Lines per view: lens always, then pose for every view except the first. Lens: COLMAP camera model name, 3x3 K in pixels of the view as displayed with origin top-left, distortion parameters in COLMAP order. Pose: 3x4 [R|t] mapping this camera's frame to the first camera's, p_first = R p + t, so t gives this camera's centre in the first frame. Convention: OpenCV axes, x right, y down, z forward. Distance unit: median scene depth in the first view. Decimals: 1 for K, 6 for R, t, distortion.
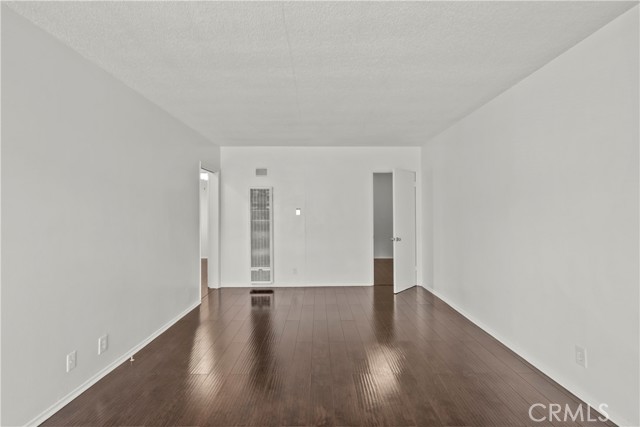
lens RADIAL K [[300.4, 0, 322.7], [0, 300.4, 210.2], [0, 0, 1]] dist [0.001792, -0.000444]
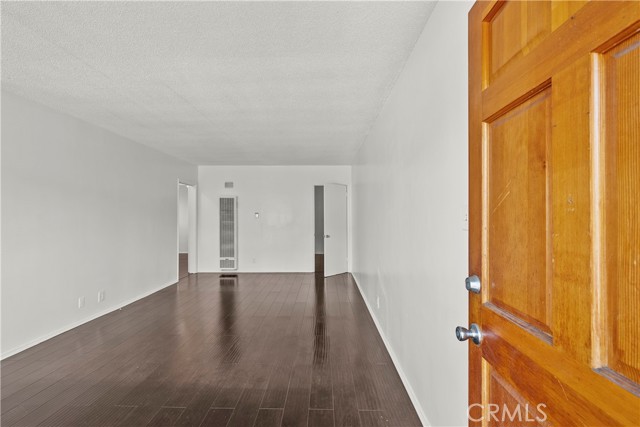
lens RADIAL K [[281.9, 0, 317.7], [0, 281.9, 214.3], [0, 0, 1]] dist [0.005602, -0.000375]
pose [[0.999868, 0.001385, -0.016185, 0.209177], [-0.001245, 0.999962, 0.008647, -0.011113], [0.016197, -0.008626, 0.999832, -0.230635]]
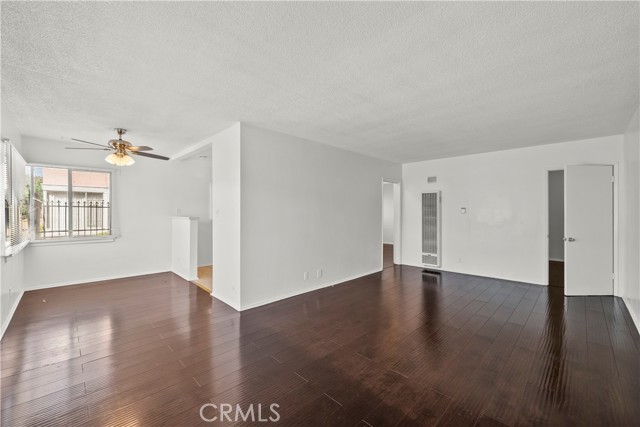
lens RADIAL K [[259.0, 0, 317.7], [0, 259.0, 211.9], [0, 0, 1]] dist [-0.003838, 0.000450]
pose [[0.707572, 0.002946, -0.706635, 0.240066], [0.009737, 0.999856, 0.013919, -0.010062], [0.706575, -0.016729, 0.707441, -0.133395]]
